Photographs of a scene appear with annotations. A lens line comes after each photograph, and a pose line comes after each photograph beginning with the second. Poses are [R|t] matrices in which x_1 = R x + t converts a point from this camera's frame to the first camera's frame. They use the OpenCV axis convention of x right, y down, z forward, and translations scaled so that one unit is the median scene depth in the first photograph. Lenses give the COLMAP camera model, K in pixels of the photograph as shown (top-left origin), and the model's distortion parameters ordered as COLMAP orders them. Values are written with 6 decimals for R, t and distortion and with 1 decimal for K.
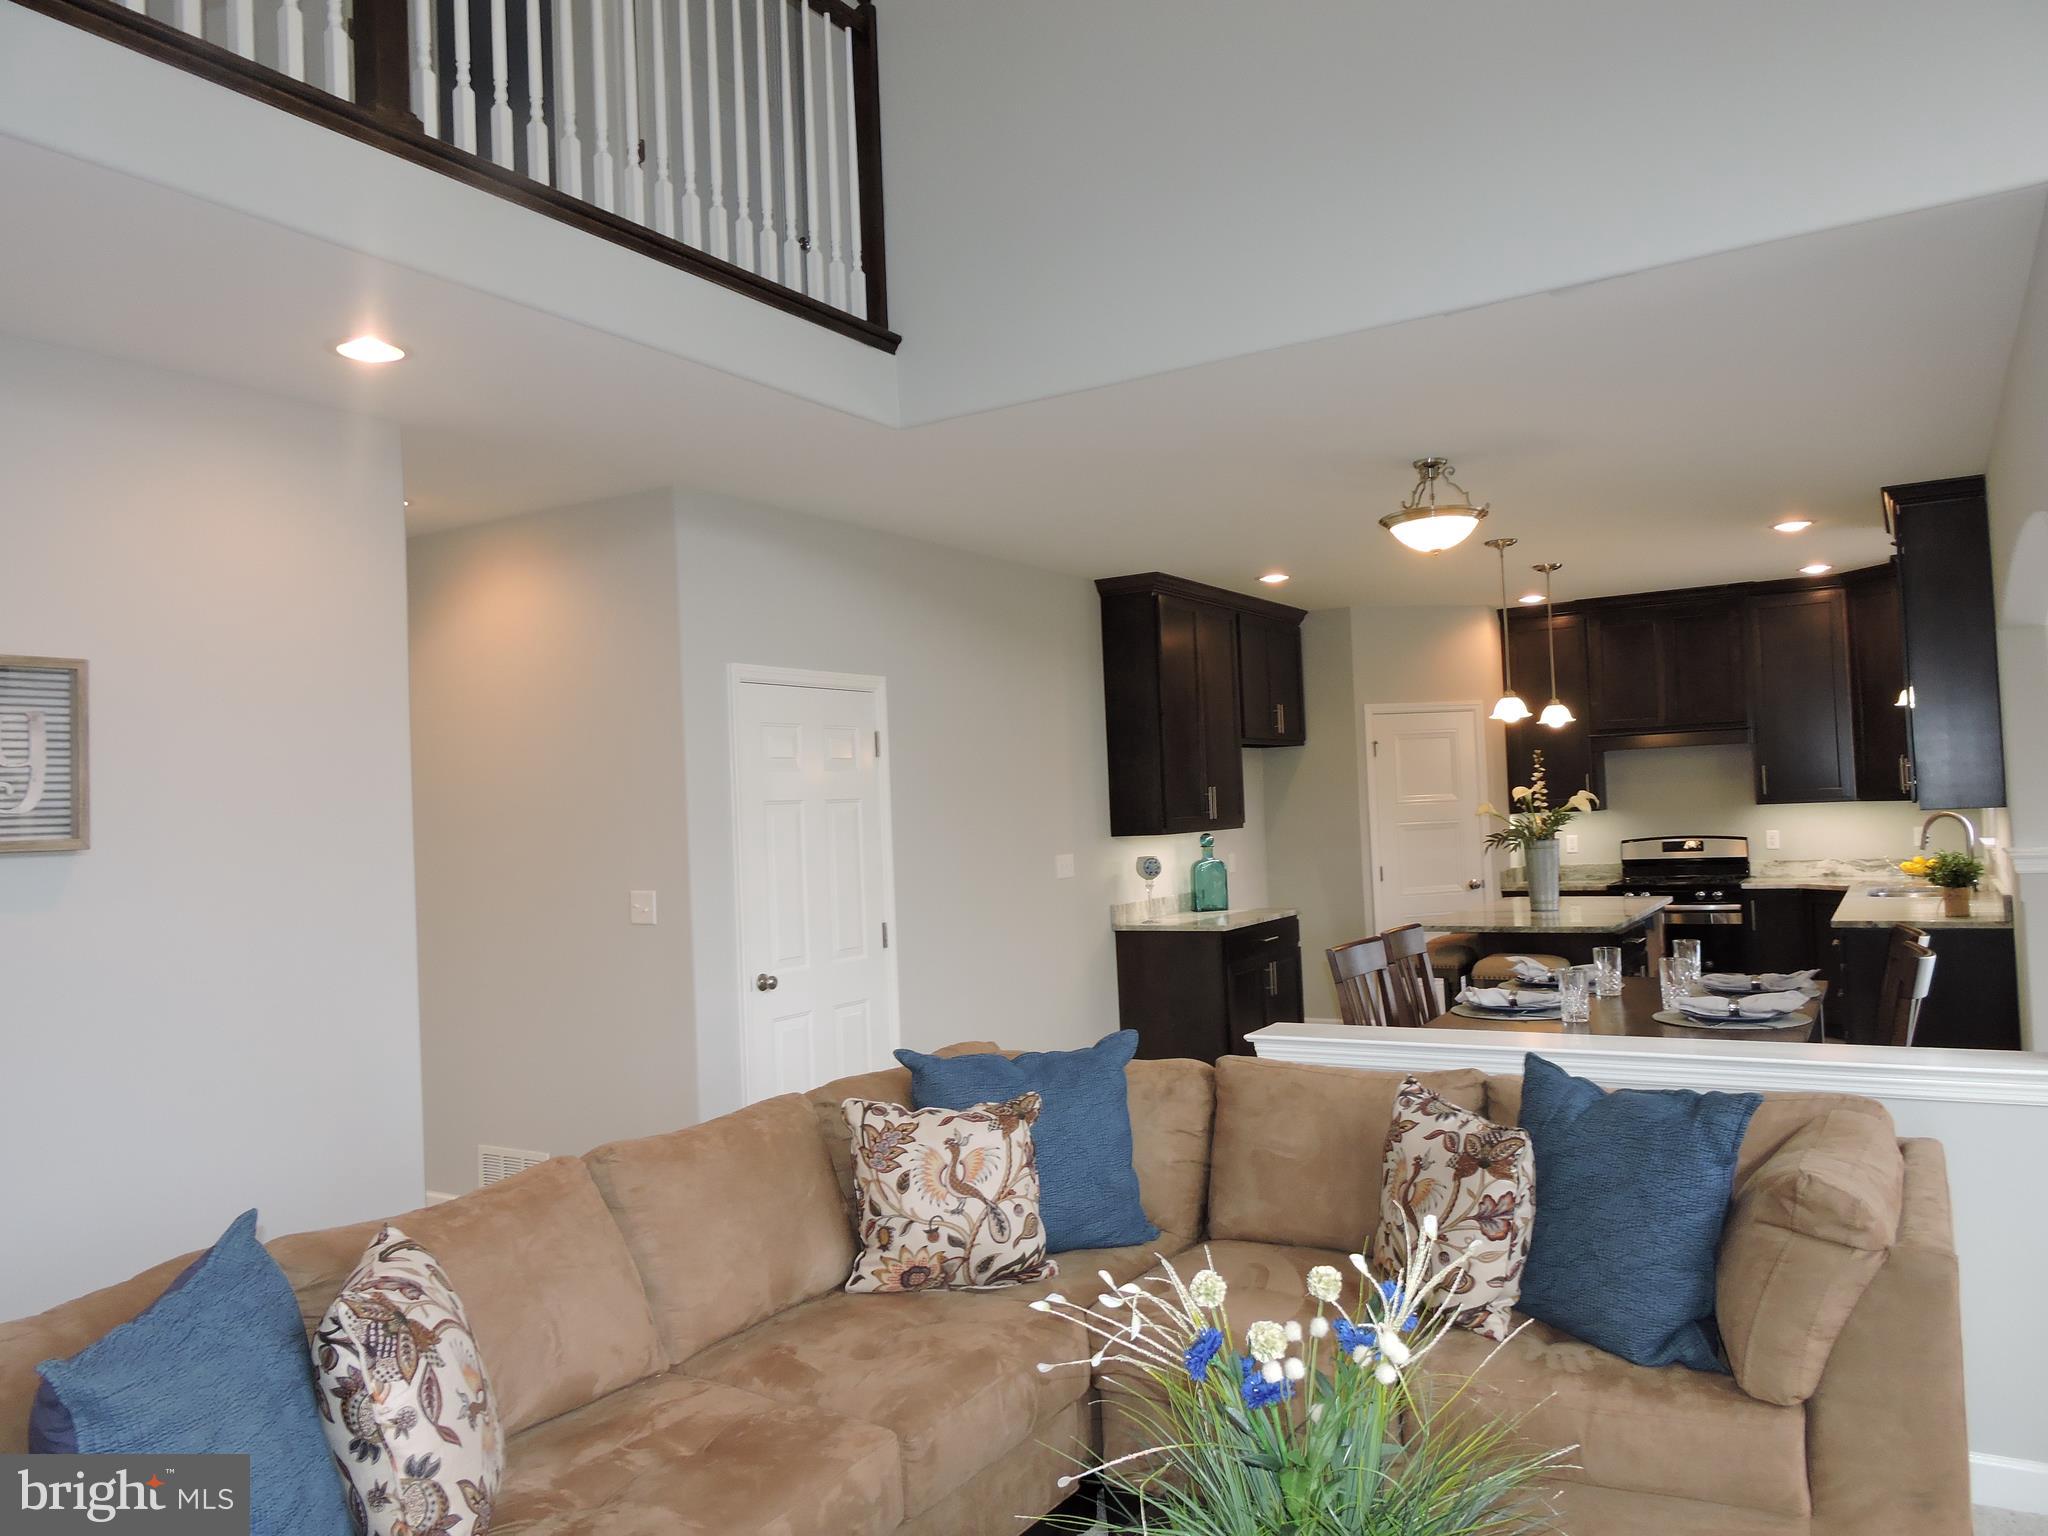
lens RADIAL K [[1469.6, 0, 1024.0], [0, 1469.6, 768.0], [0, 0, 1]] dist [-0.003552, -0.001037]
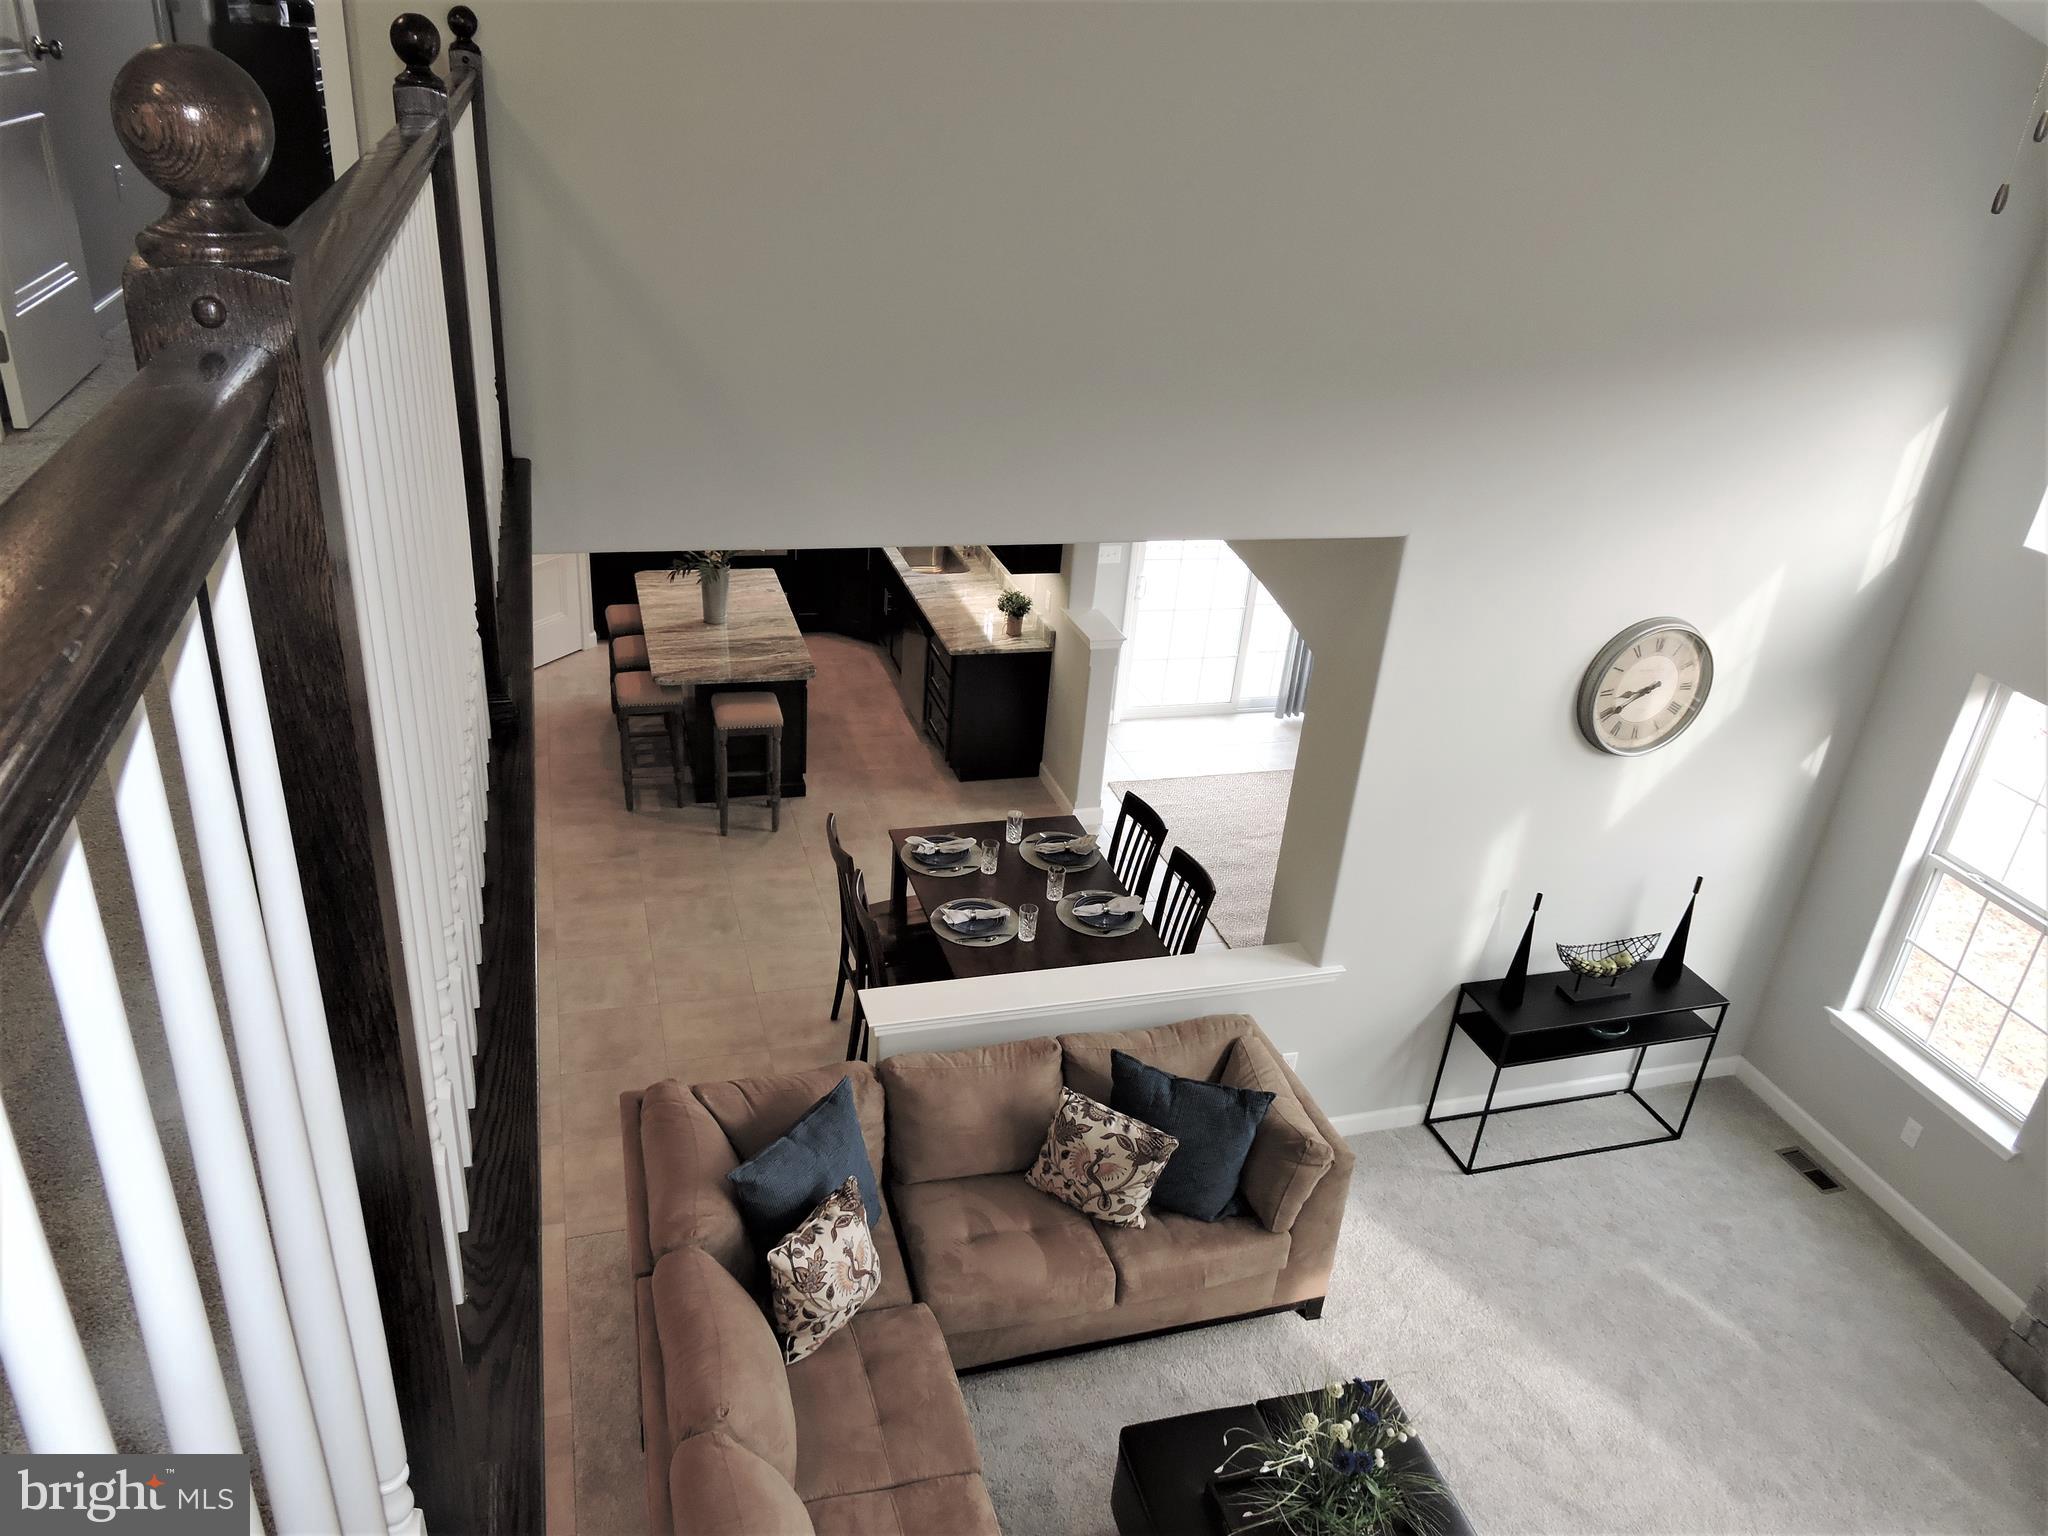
lens RADIAL K [[1469.6, 0, 1024.0], [0, 1469.6, 768.0], [0, 0, 1]] dist [-0.003552, -0.001037]
pose [[0.652984, -0.249795, 0.714993, -0.852765], [-0.132264, 0.891927, 0.432403, -0.813788], [-0.745734, -0.376920, 0.549375, 0.271536]]
